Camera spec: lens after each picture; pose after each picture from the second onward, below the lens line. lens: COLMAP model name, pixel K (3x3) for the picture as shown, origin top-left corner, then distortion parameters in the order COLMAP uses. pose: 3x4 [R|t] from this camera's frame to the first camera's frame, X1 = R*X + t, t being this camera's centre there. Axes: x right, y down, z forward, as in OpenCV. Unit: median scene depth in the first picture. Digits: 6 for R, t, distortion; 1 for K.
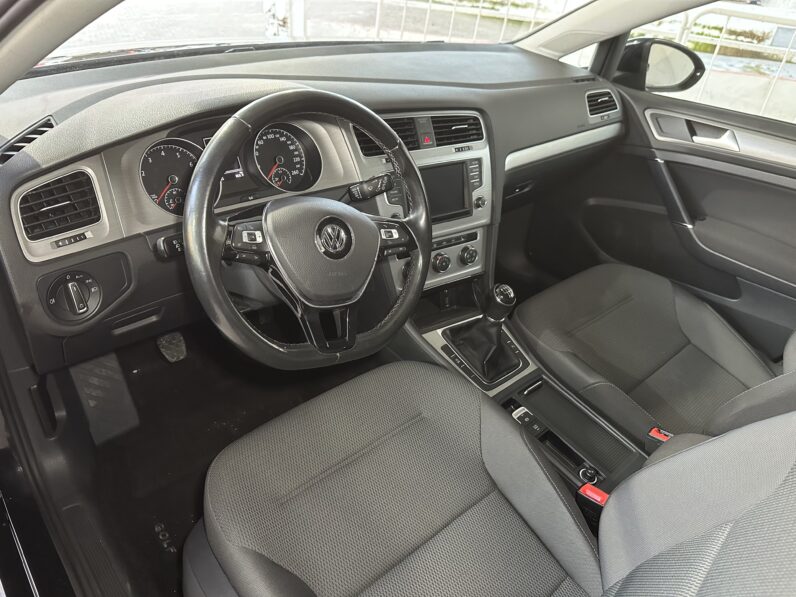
lens RADIAL K [[554.6, 0, 393.3], [0, 554.6, 305.9], [0, 0, 1]] dist [0.034488, -0.068915]
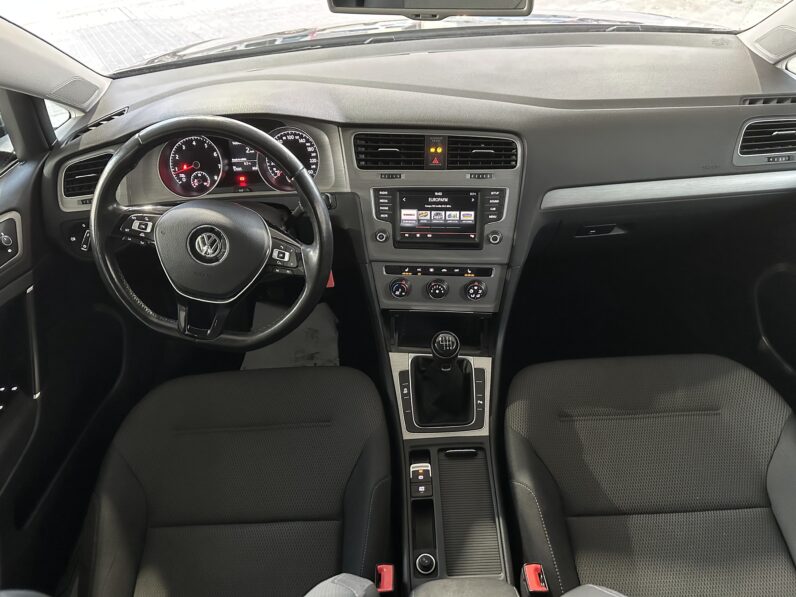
lens RADIAL K [[554.6, 0, 393.3], [0, 554.6, 305.9], [0, 0, 1]] dist [0.034488, -0.068915]
pose [[0.753285, 0.321041, -0.574016, 0.612807], [-0.260042, 0.947037, 0.188412, -0.220595], [0.604103, 0.007341, 0.796873, 0.208344]]
